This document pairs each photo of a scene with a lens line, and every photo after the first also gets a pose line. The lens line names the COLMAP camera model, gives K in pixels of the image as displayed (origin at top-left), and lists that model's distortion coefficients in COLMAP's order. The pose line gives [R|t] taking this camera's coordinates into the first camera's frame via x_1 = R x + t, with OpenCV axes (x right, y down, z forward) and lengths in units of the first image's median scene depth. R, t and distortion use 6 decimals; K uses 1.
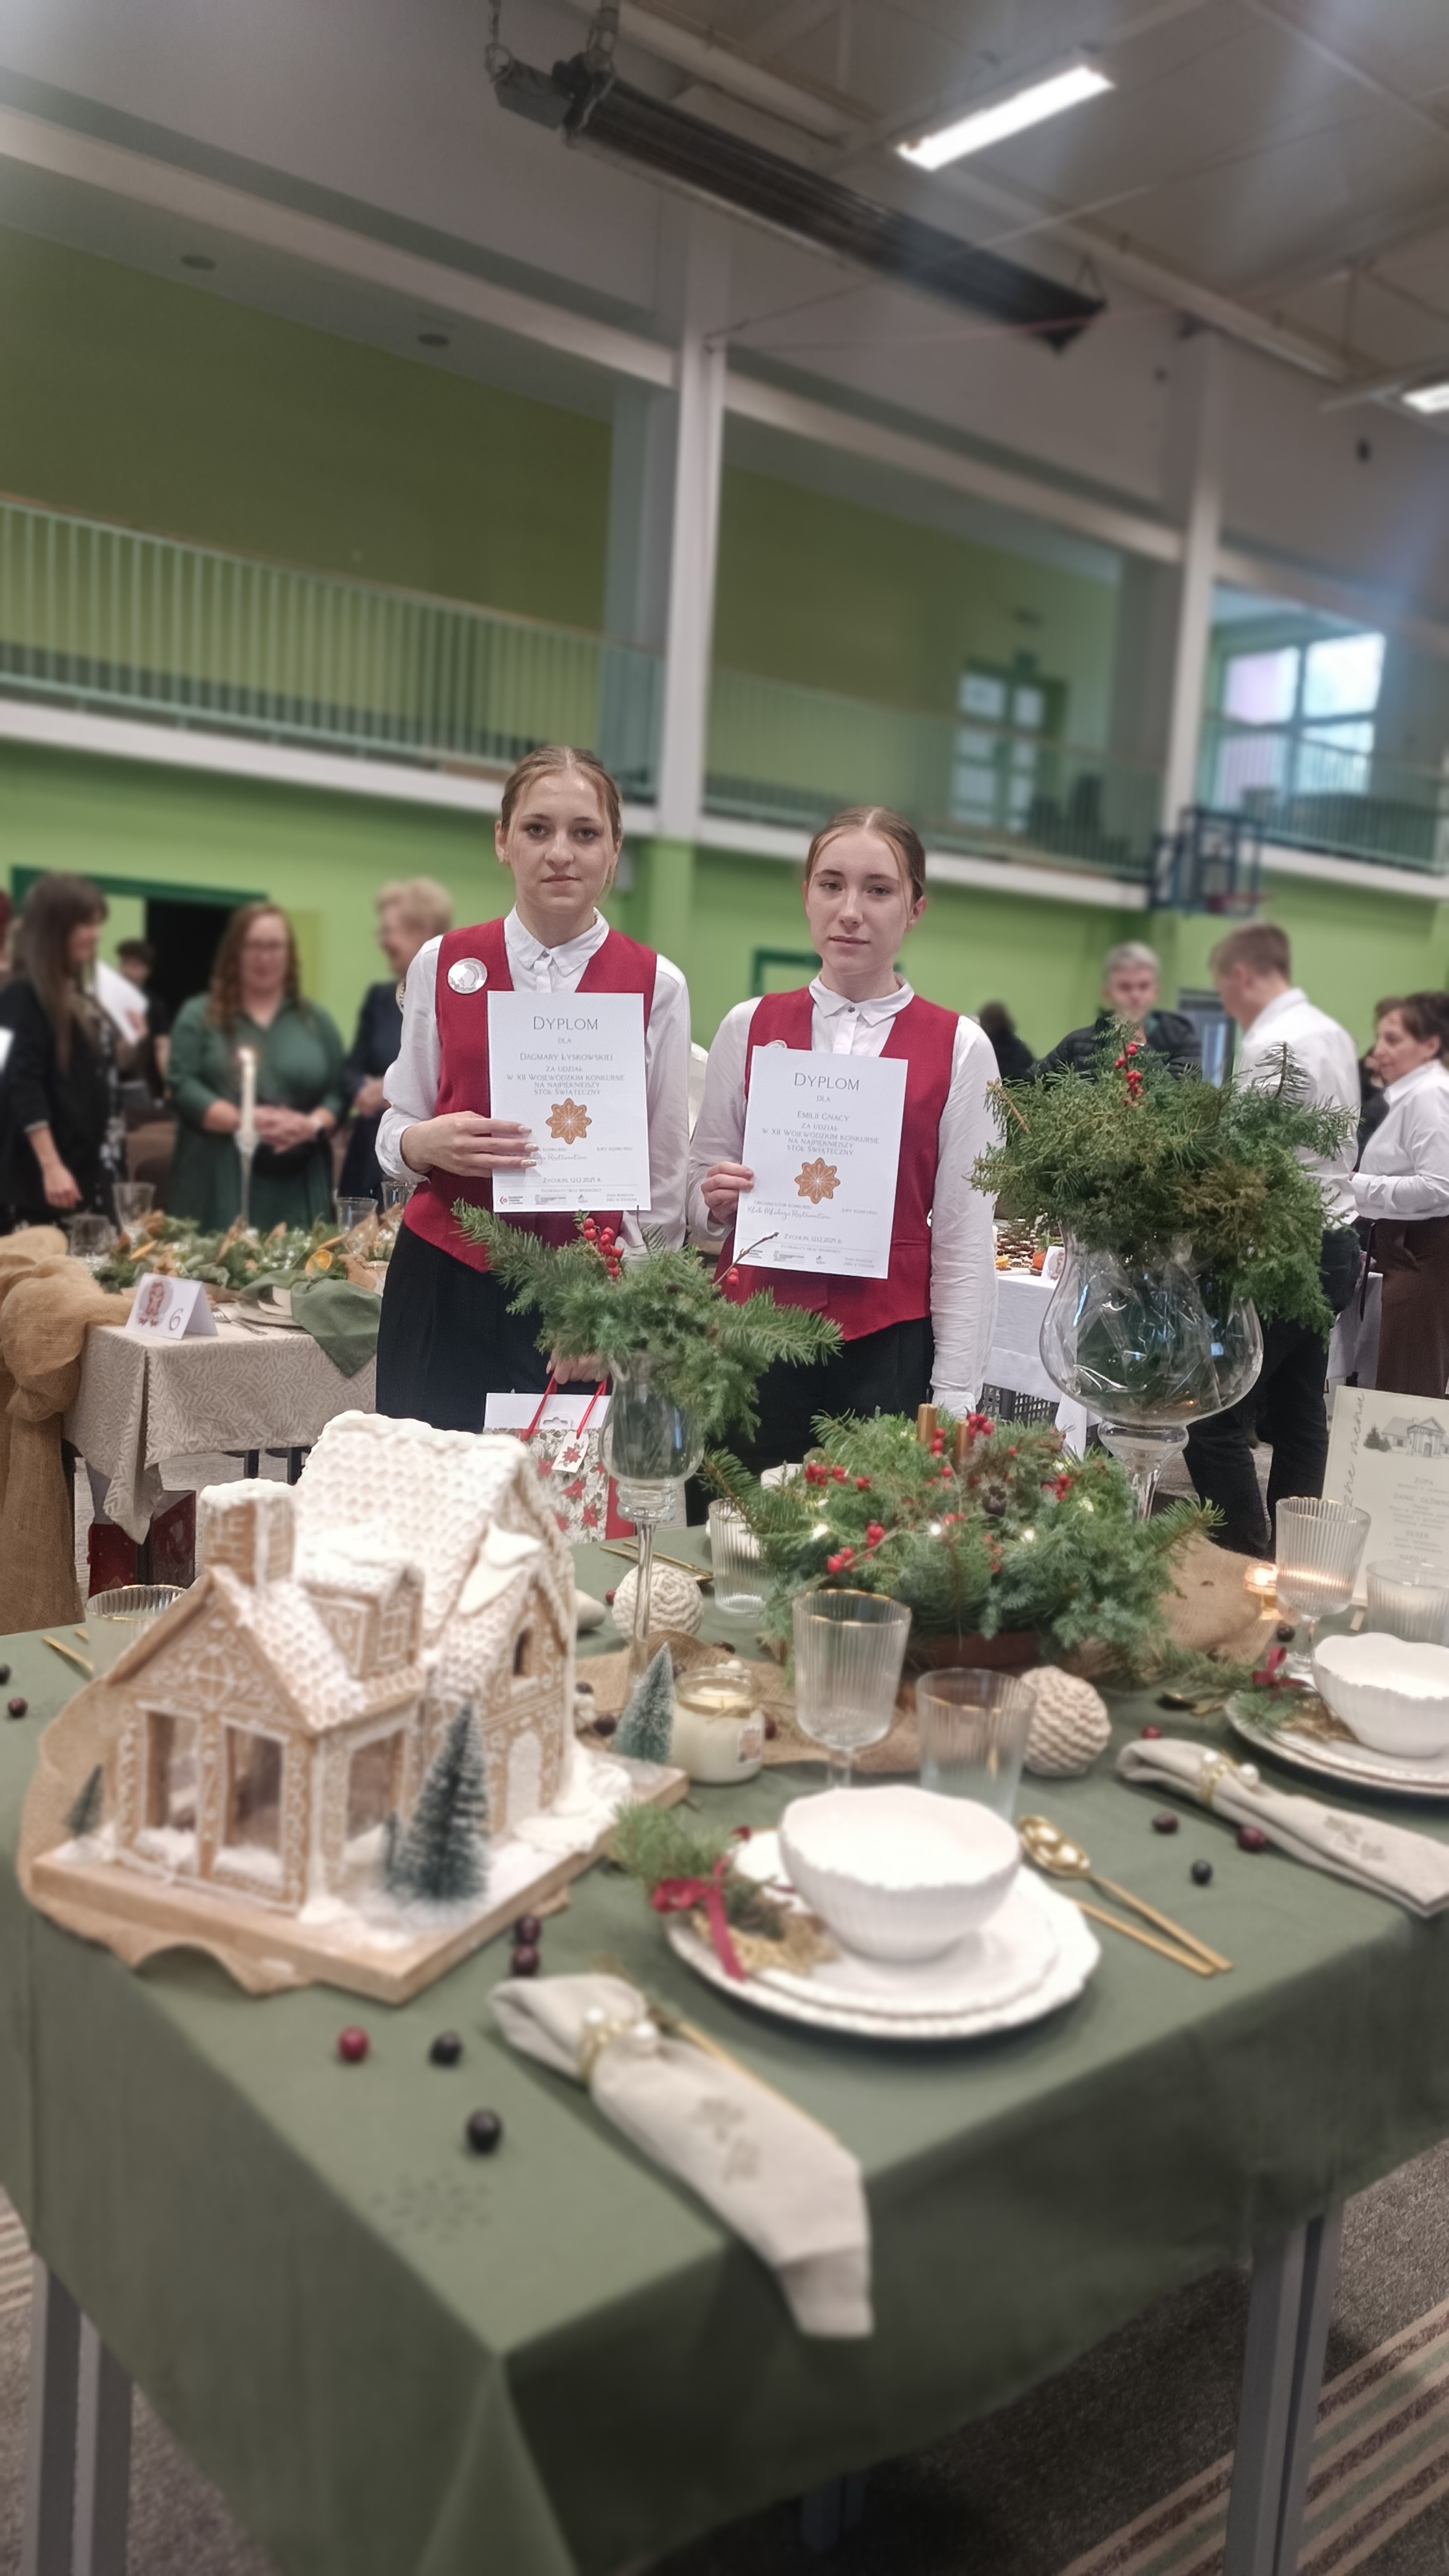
lens RADIAL K [[1868.1, 0, 732.0], [0, 1868.1, 1268.2], [0, 0, 1]] dist [0.029568, -0.033996]
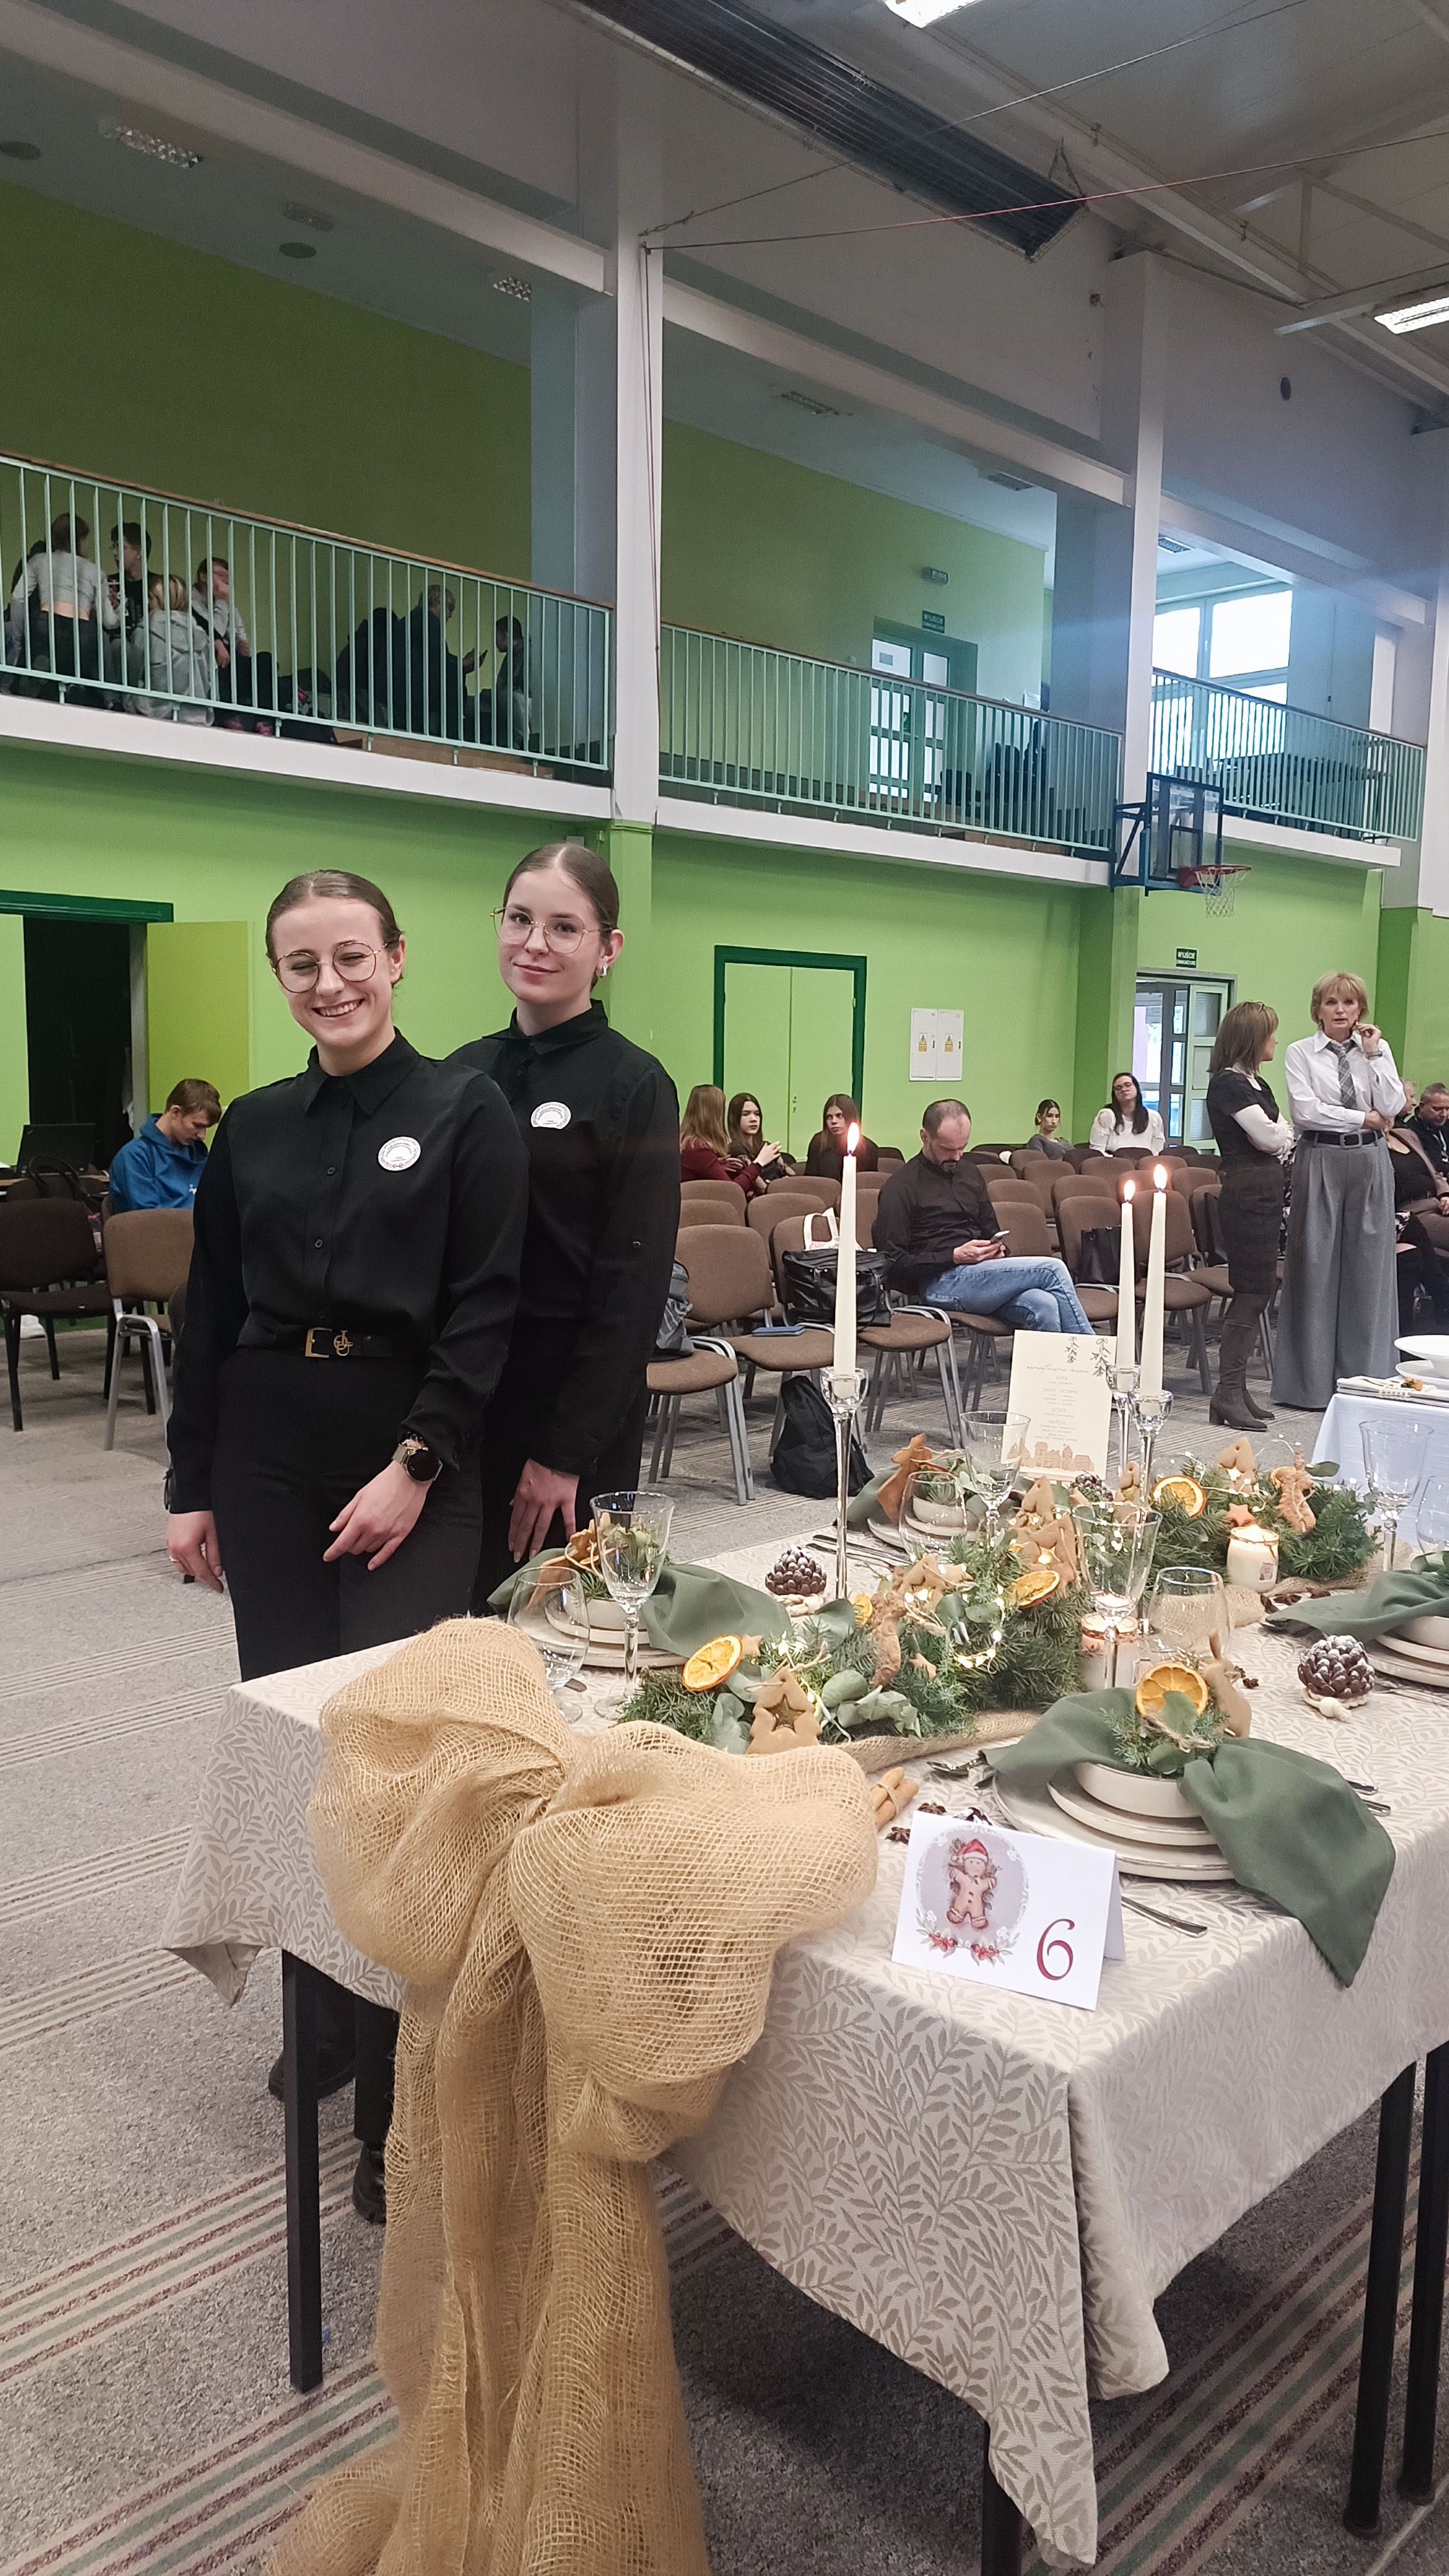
lens RADIAL K [[1868.1, 0, 736.2], [0, 1868.1, 1281.2], [0, 0, 1]] dist [0.029568, -0.033996]
pose [[0.992488, -0.057184, 0.108151, -0.713228], [0.055952, 0.998330, 0.014395, -0.223729], [-0.108794, -0.008236, 0.994030, 1.080003]]
